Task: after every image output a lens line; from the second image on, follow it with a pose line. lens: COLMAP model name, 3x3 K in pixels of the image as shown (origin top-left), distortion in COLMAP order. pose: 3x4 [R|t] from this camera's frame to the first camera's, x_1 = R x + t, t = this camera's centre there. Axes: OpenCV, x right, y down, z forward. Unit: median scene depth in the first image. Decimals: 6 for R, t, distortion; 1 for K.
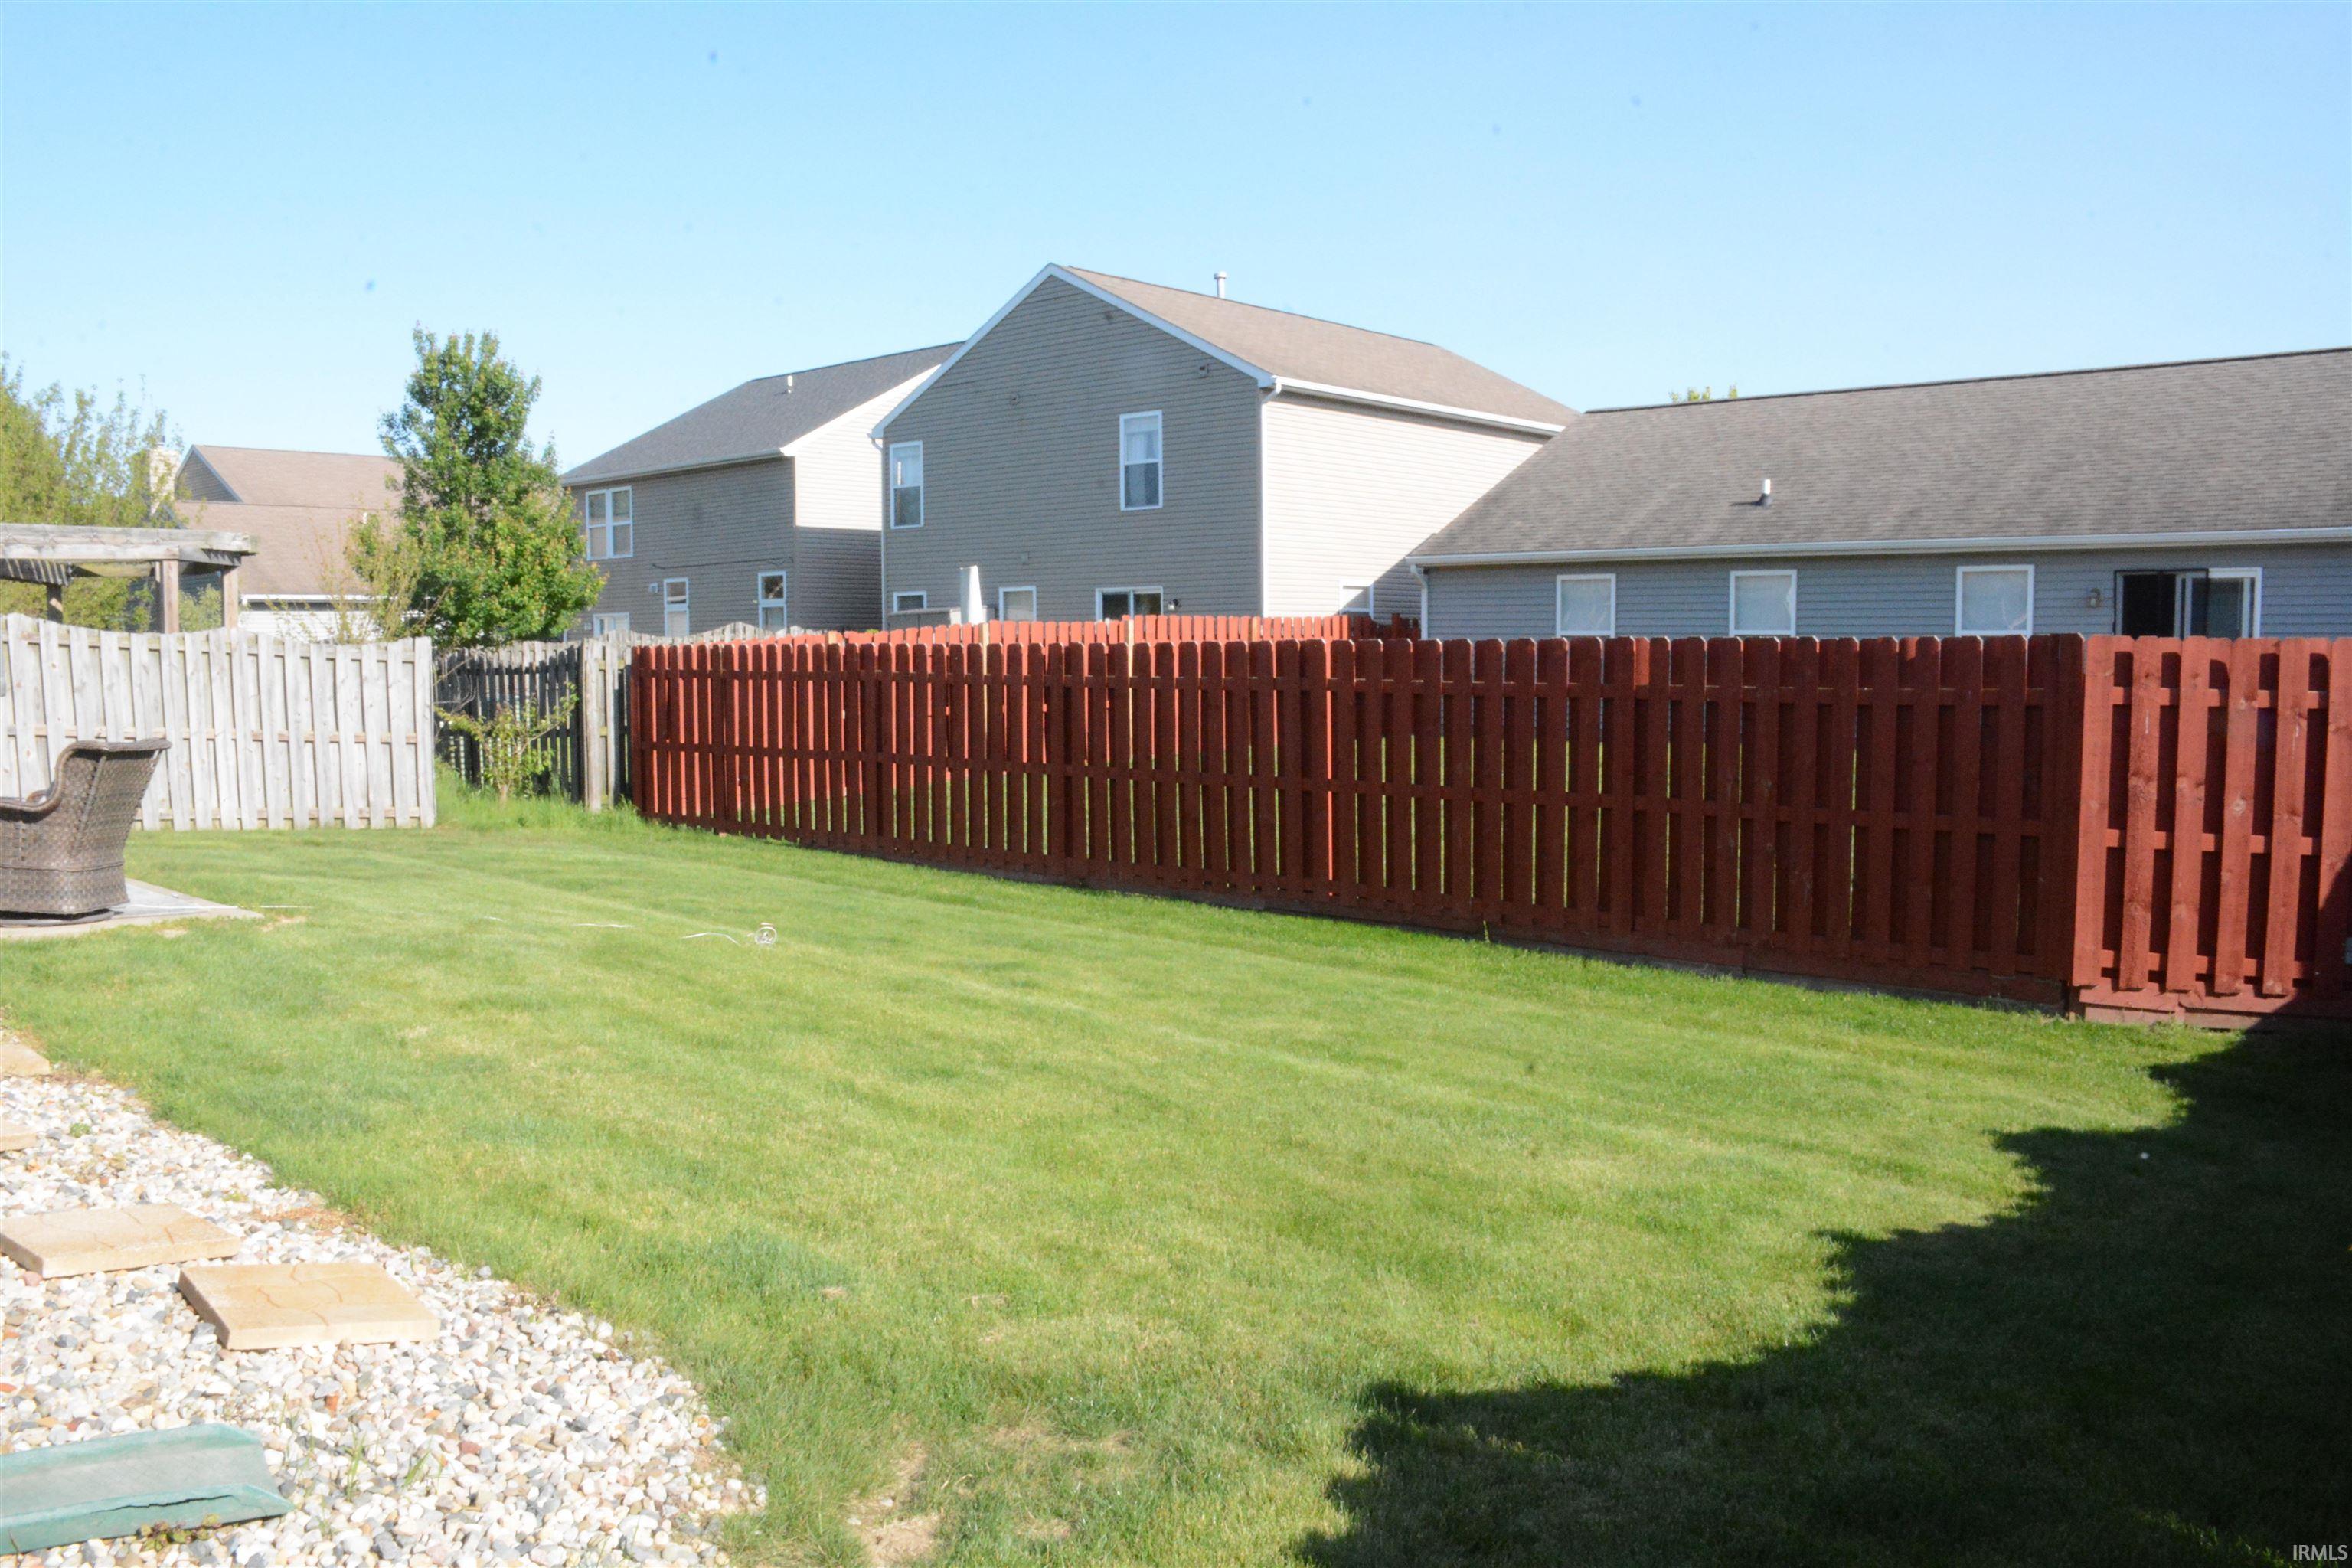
lens RADIAL K [[1819.7, 0, 1140.5], [0, 1819.7, 819.3], [0, 0, 1]] dist [-0.132451, 0.068092]
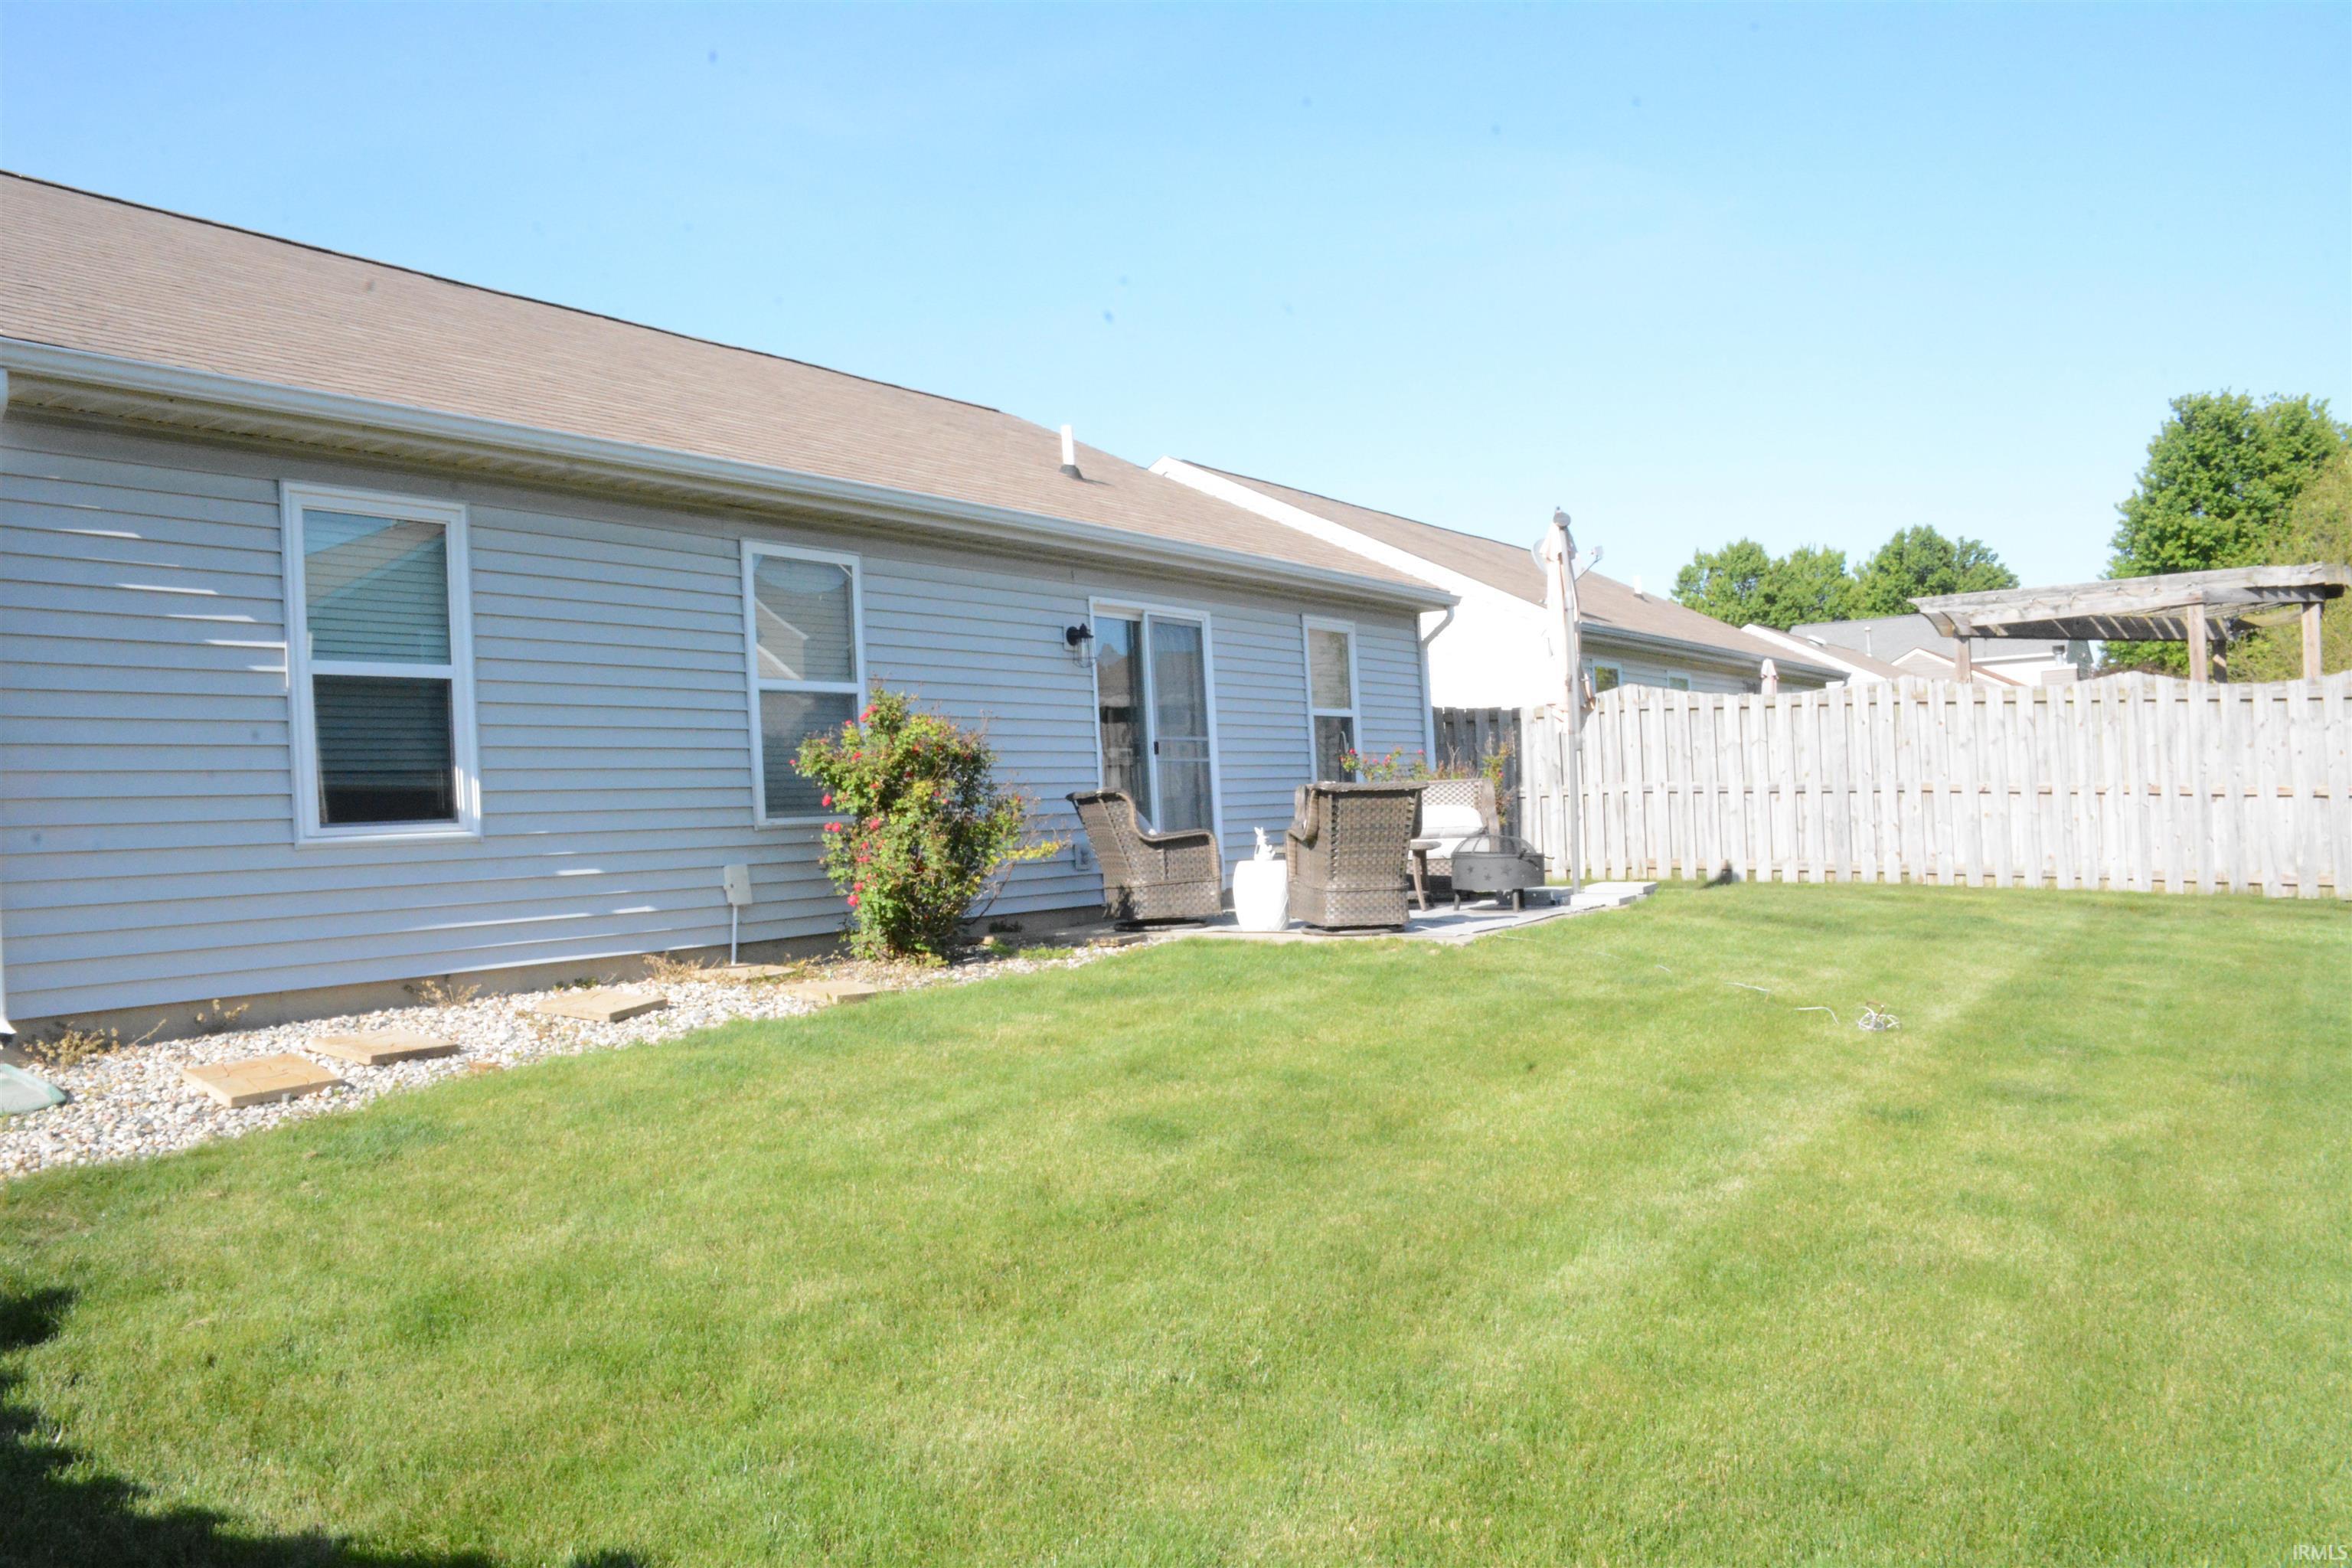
lens RADIAL K [[1819.7, 0, 1140.5], [0, 1819.7, 819.3], [0, 0, 1]] dist [-0.132451, 0.068092]
pose [[0.158811, -0.009832, -0.987260, 0.309772], [-0.039455, 0.999088, -0.016296, 0.003702], [0.986520, 0.041540, 0.158278, 0.352098]]
